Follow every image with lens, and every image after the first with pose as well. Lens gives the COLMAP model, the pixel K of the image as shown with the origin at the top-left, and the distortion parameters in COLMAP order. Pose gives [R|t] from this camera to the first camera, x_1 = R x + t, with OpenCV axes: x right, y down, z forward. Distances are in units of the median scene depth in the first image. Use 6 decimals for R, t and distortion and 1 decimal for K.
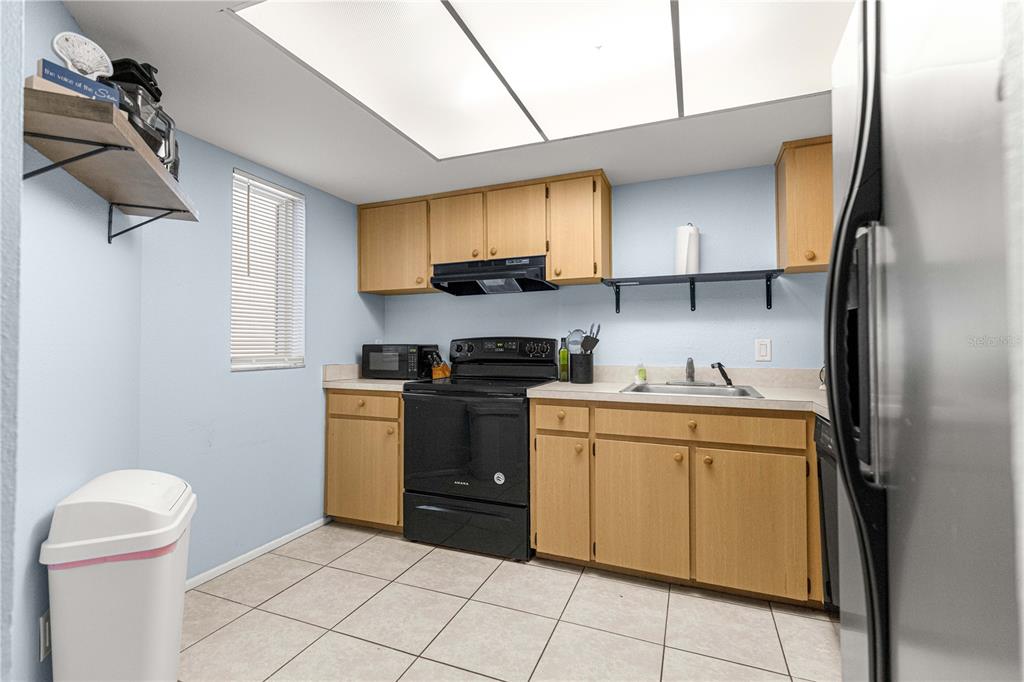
lens RADIAL K [[461.3, 0, 508.5], [0, 461.3, 337.6], [0, 0, 1]] dist [0.001138, -0.000192]
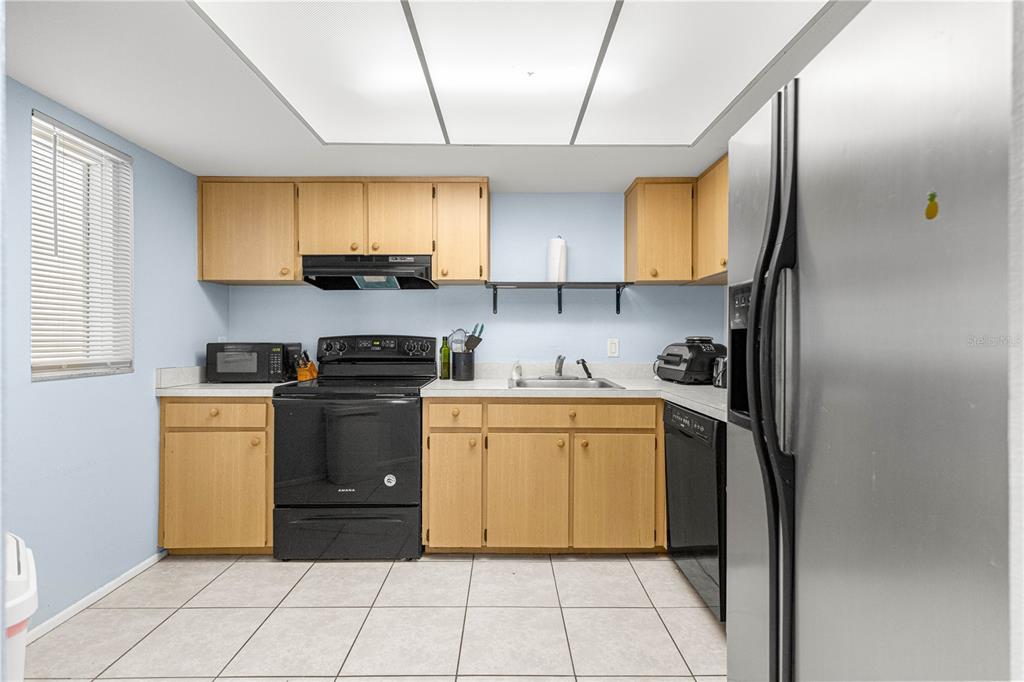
lens RADIAL K [[458.5, 0, 512.0], [0, 458.5, 341.0], [0, 0, 1]] dist [-0.000281, -0.000150]
pose [[0.921149, -0.000173, 0.389211, -0.148478], [-0.008917, 0.999728, 0.021549, -0.013869], [-0.389109, -0.023321, 0.920896, 0.006272]]
